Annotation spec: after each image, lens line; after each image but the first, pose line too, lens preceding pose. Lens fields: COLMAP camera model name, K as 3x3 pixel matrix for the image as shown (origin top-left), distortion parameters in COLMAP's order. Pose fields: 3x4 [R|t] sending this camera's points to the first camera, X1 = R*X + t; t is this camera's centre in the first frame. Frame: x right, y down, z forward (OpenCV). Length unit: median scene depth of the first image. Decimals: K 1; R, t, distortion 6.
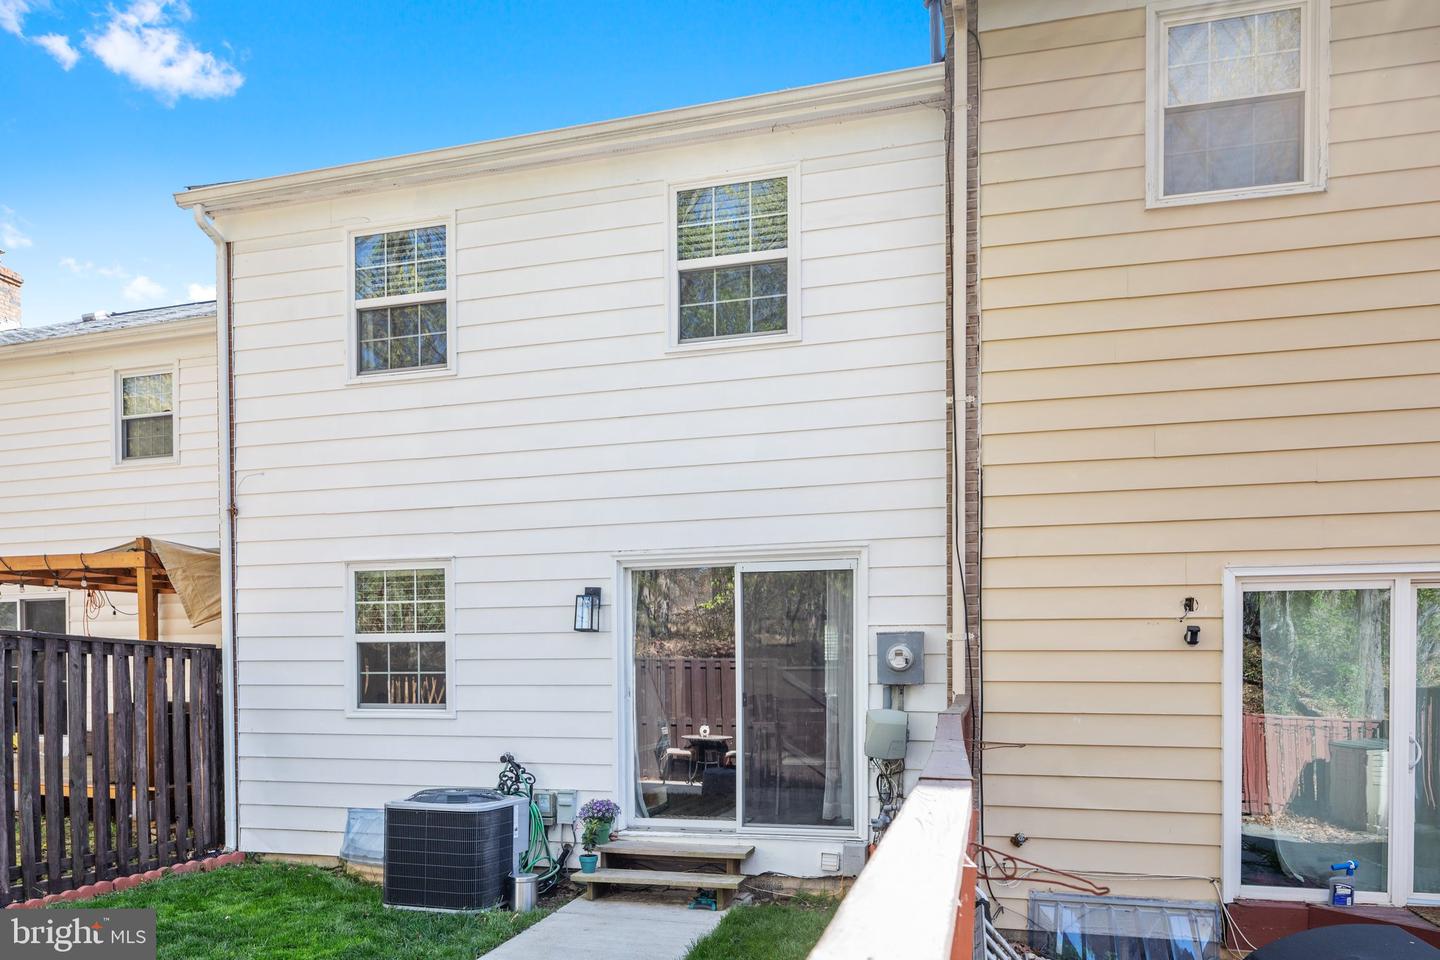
lens RADIAL K [[1004.5, 0, 720.0], [0, 1004.5, 480.0], [0, 0, 1]] dist [-0.000947, -0.001020]
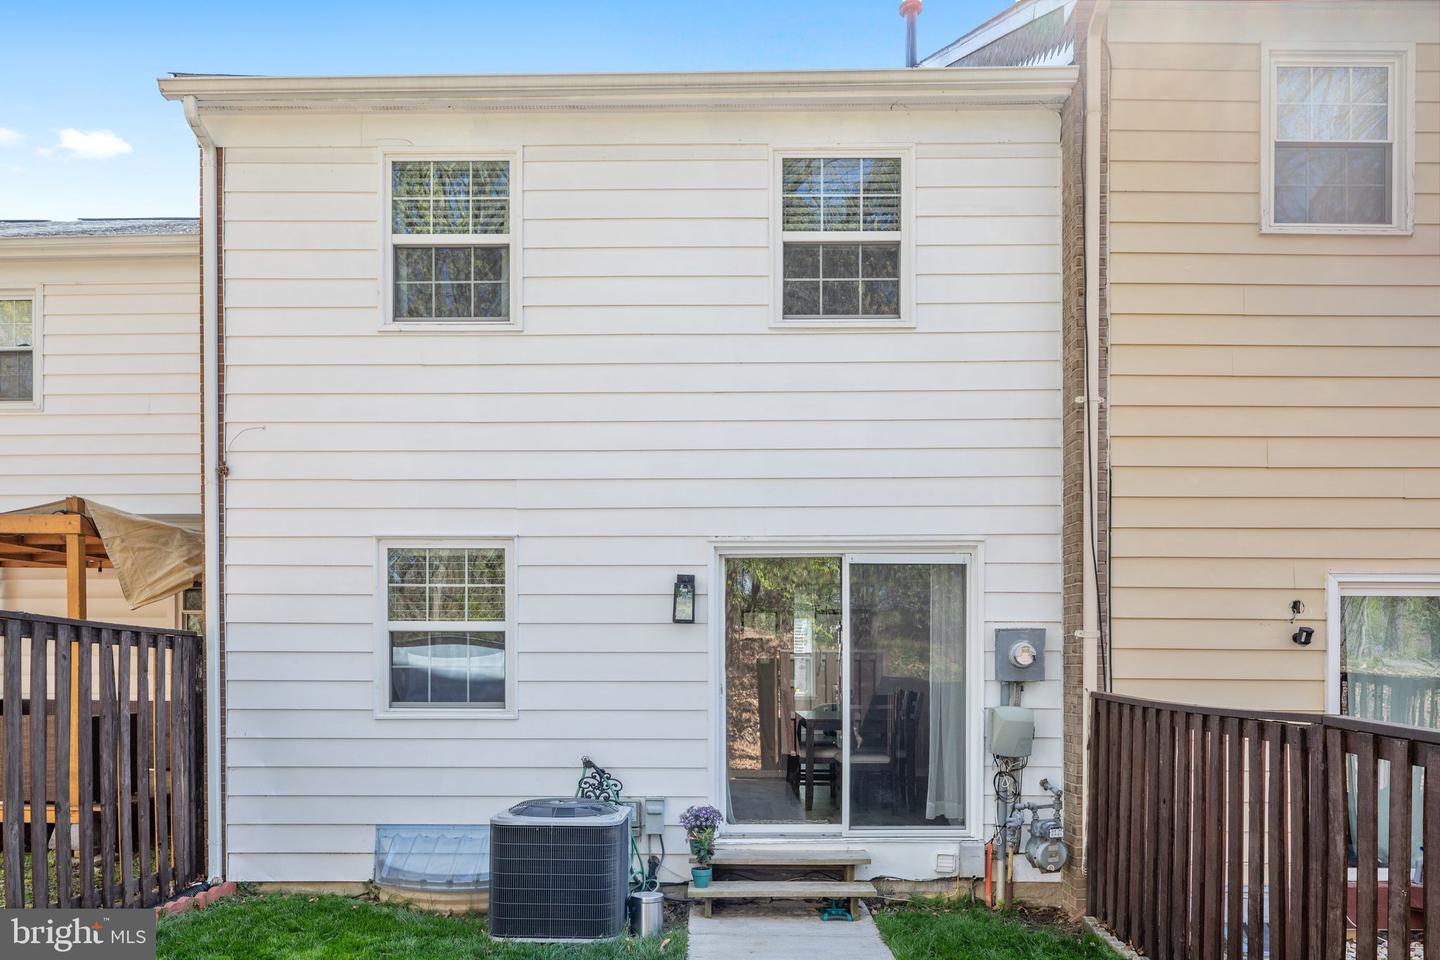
lens RADIAL K [[994.1, 0, 720.1], [0, 994.1, 474.5], [0, 0, 1]] dist [-0.000948, -0.002698]
pose [[0.965221, 0.053950, 0.255809, -0.335551], [-0.053932, 0.998519, -0.007090, 0.020102], [-0.255813, -0.006953, 0.966701, 0.114525]]
